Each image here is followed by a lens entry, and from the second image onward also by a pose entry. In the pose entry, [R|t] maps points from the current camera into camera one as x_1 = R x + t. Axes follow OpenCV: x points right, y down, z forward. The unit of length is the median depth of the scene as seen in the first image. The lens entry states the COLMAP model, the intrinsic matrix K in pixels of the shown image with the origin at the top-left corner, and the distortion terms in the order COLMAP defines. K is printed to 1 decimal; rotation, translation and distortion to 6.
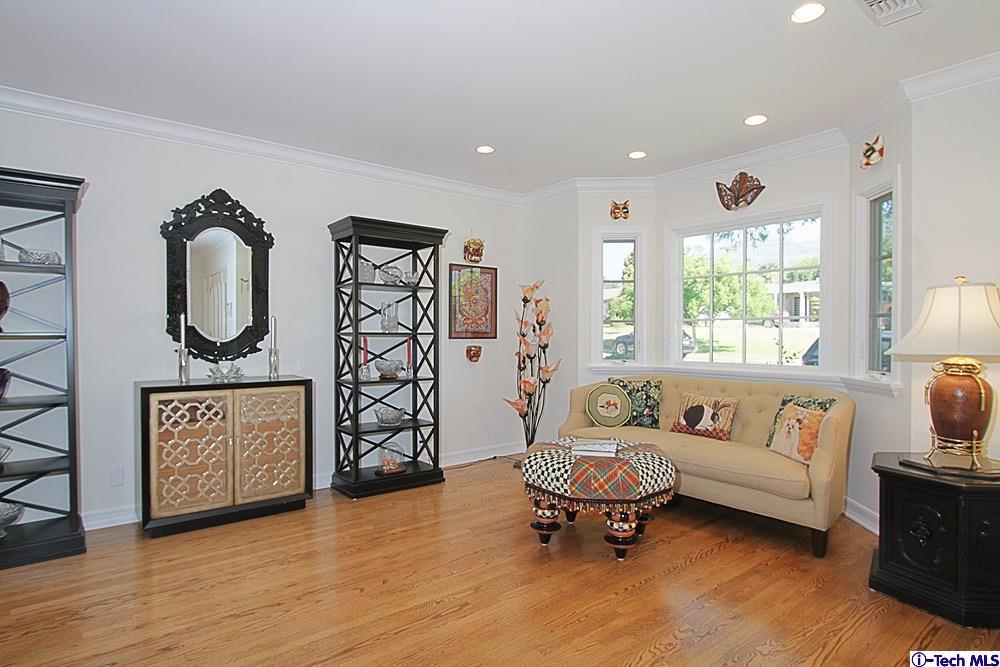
lens RADIAL K [[539.6, 0, 510.3], [0, 539.6, 354.3], [0, 0, 1]] dist [-0.000299, -0.004702]
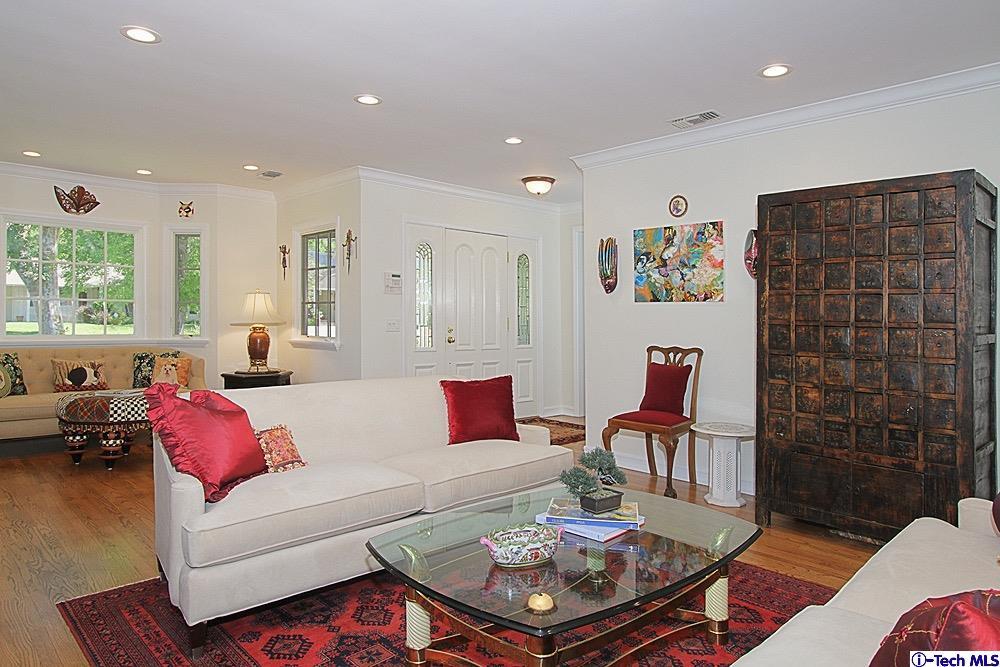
lens RADIAL K [[623.3, 0, 500.2], [0, 623.3, 329.6], [0, 0, 1]] dist [0.004748, 0.000609]
pose [[-0.079592, -0.009697, 0.996780, -1.215989], [0.031329, 0.999434, 0.012225, 0.019633], [-0.996335, 0.032201, -0.079243, 0.136288]]
